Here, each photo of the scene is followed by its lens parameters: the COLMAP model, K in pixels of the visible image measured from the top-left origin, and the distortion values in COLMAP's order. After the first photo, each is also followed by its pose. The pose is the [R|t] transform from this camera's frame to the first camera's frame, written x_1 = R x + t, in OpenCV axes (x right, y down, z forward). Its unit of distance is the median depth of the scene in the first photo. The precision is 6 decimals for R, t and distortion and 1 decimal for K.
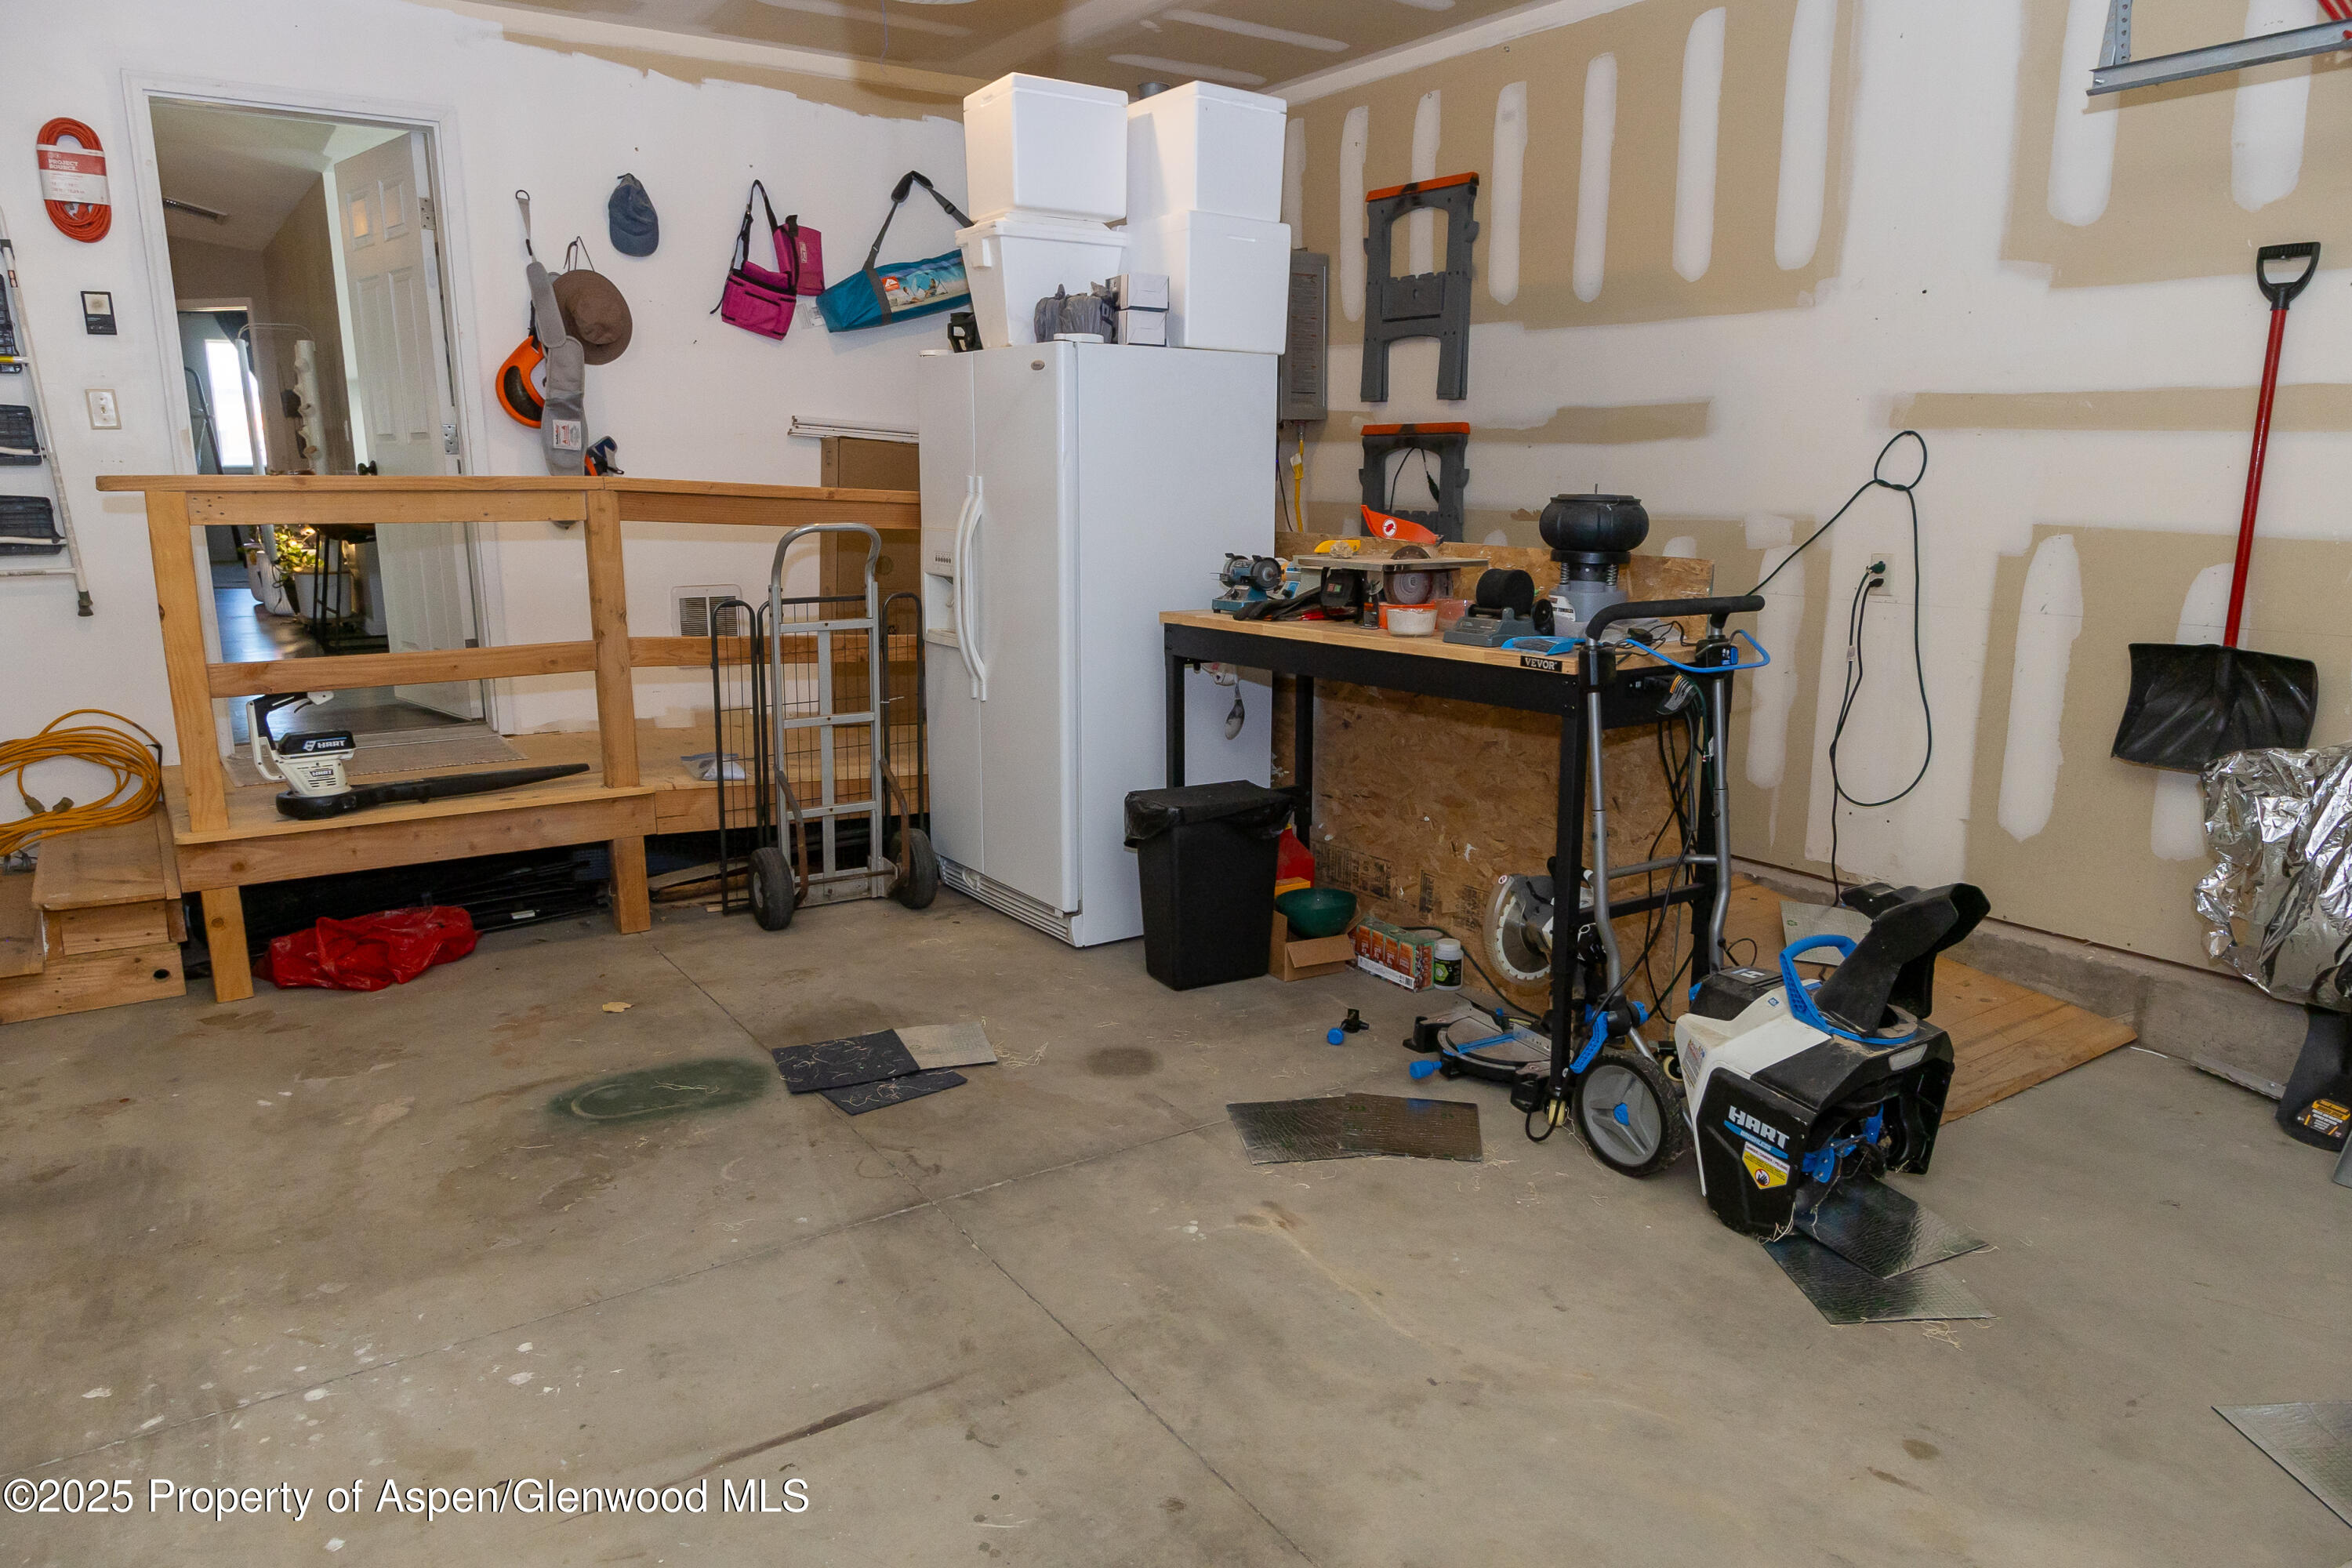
lens RADIAL K [[1549.4, 0, 1178.2], [0, 1549.4, 800.3], [0, 0, 1]] dist [0.001934, -0.001014]
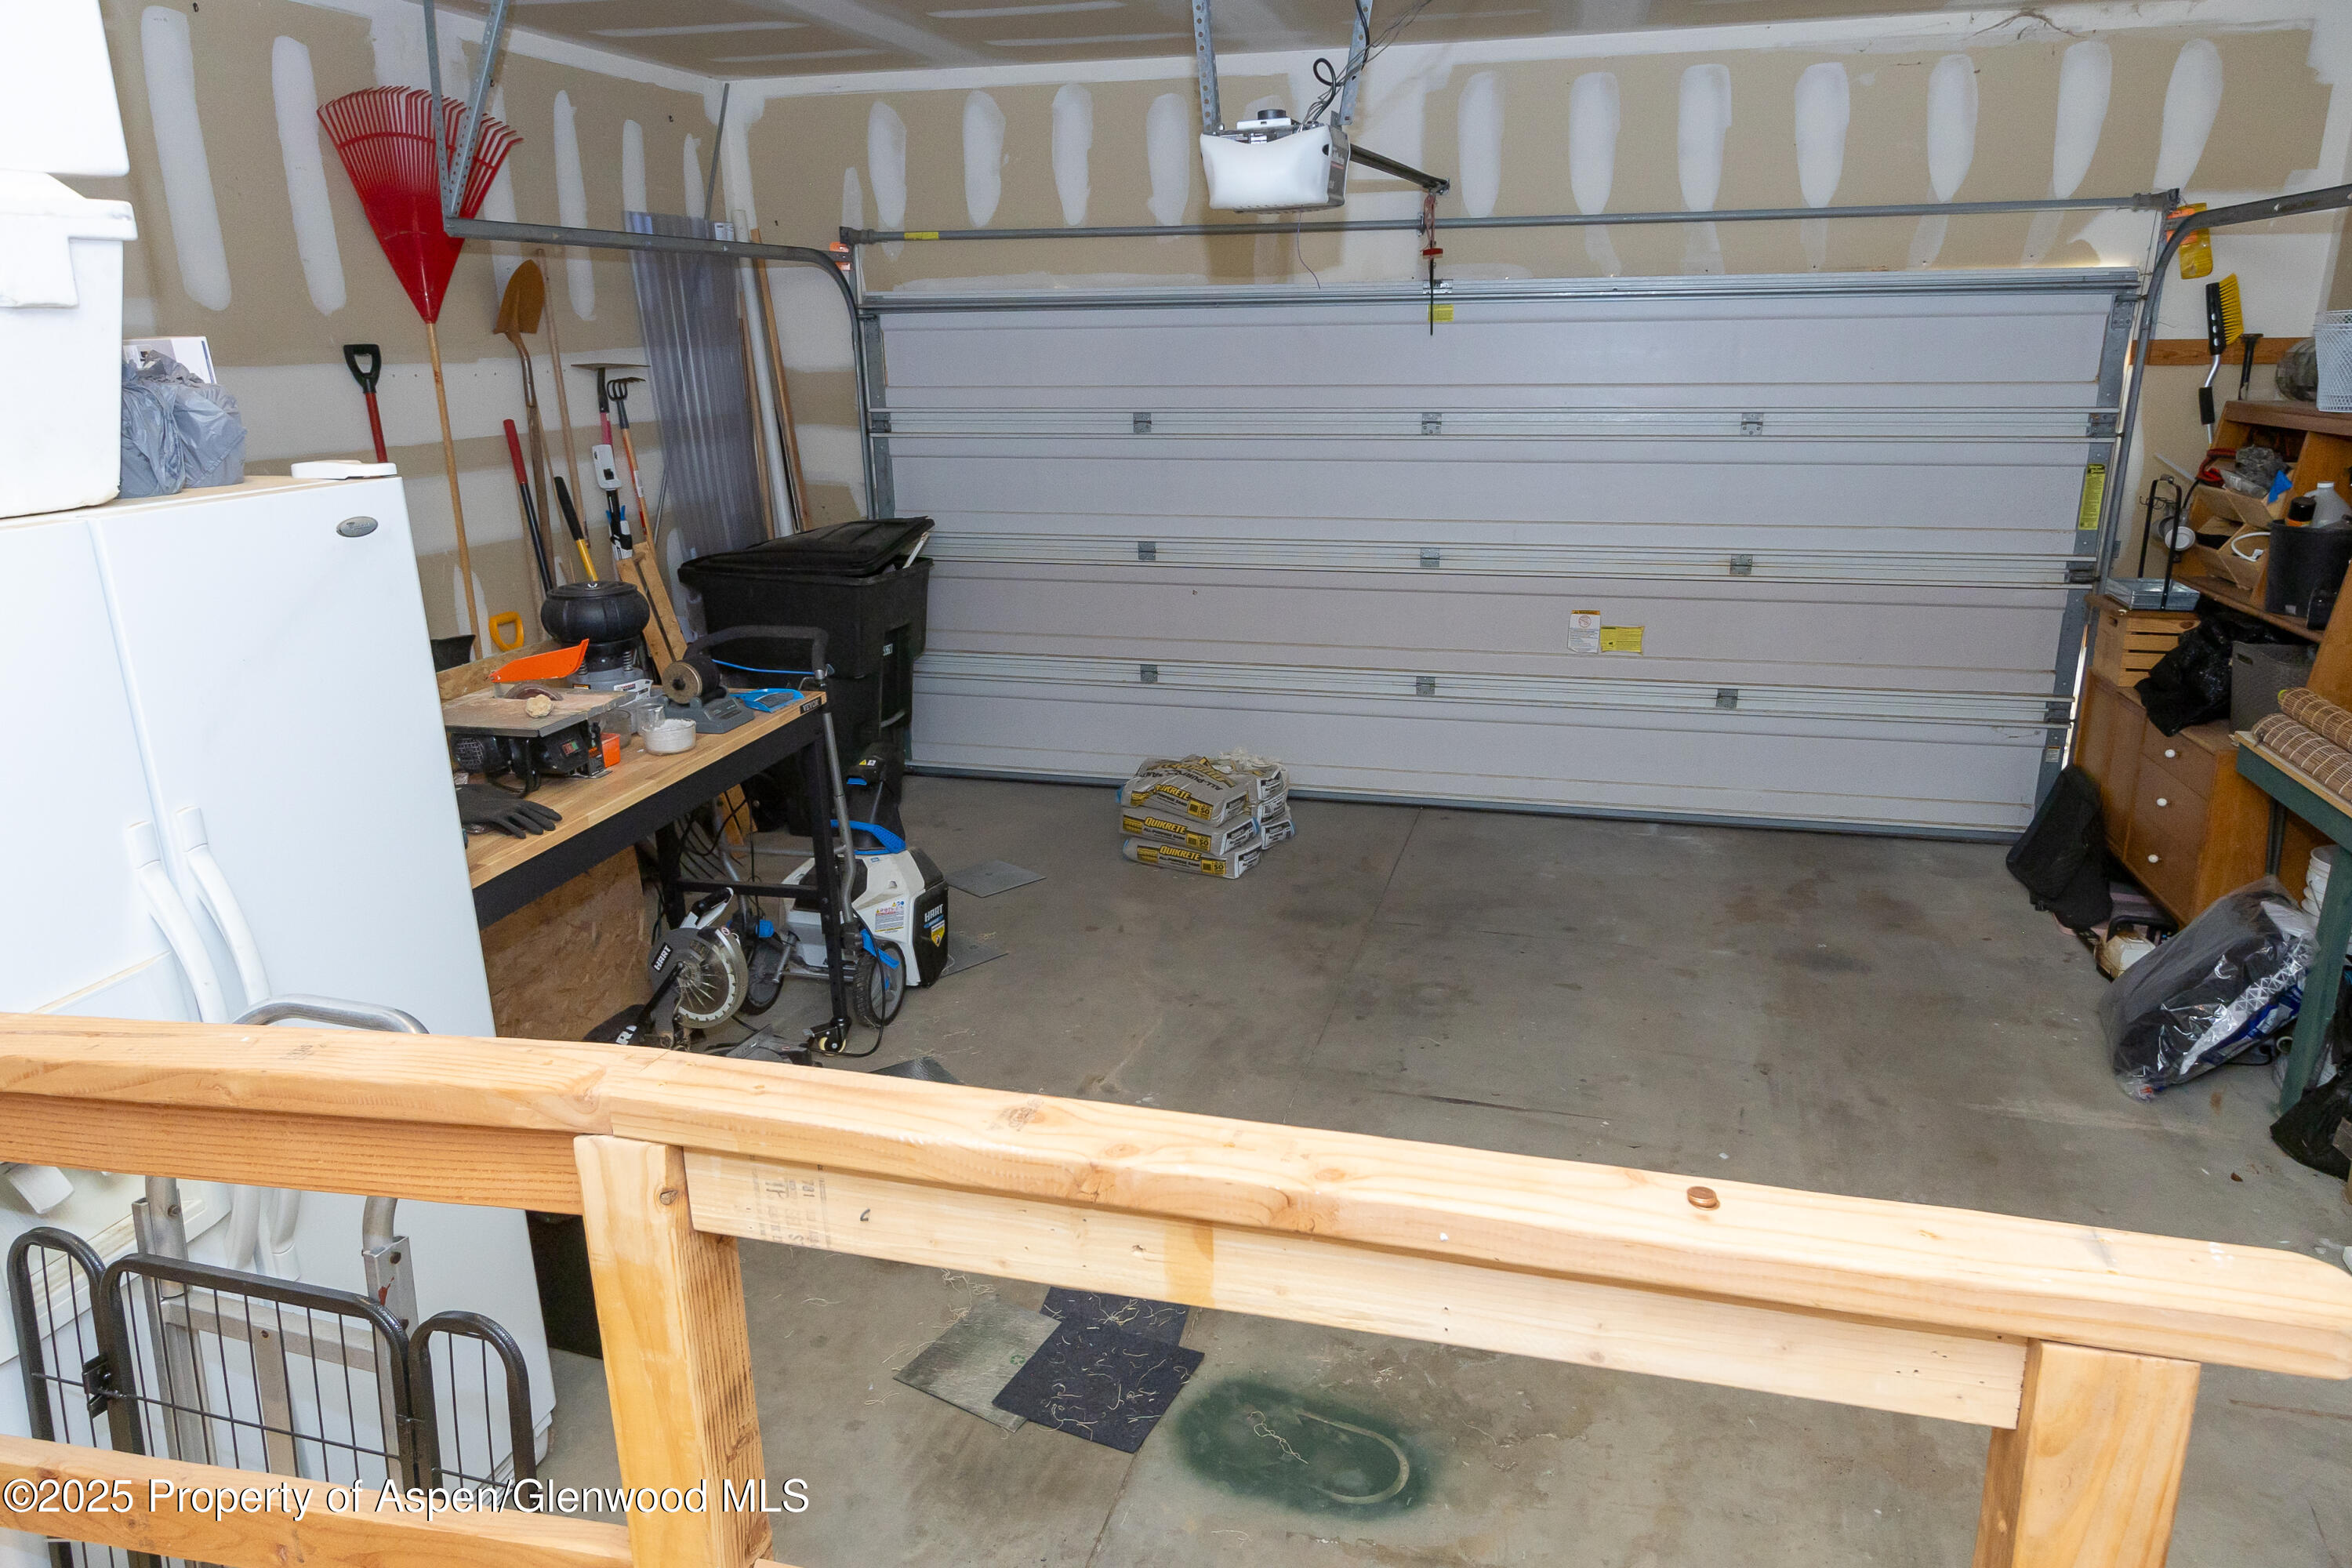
lens RADIAL K [[1549.4, 0, 1178.2], [0, 1549.4, 800.3], [0, 0, 1]] dist [0.001934, -0.001014]
pose [[-0.658304, -0.216989, 0.720799, -0.794692], [0.160807, 0.894909, 0.416267, -0.447376], [-0.735375, 0.389940, -0.554229, 1.369736]]
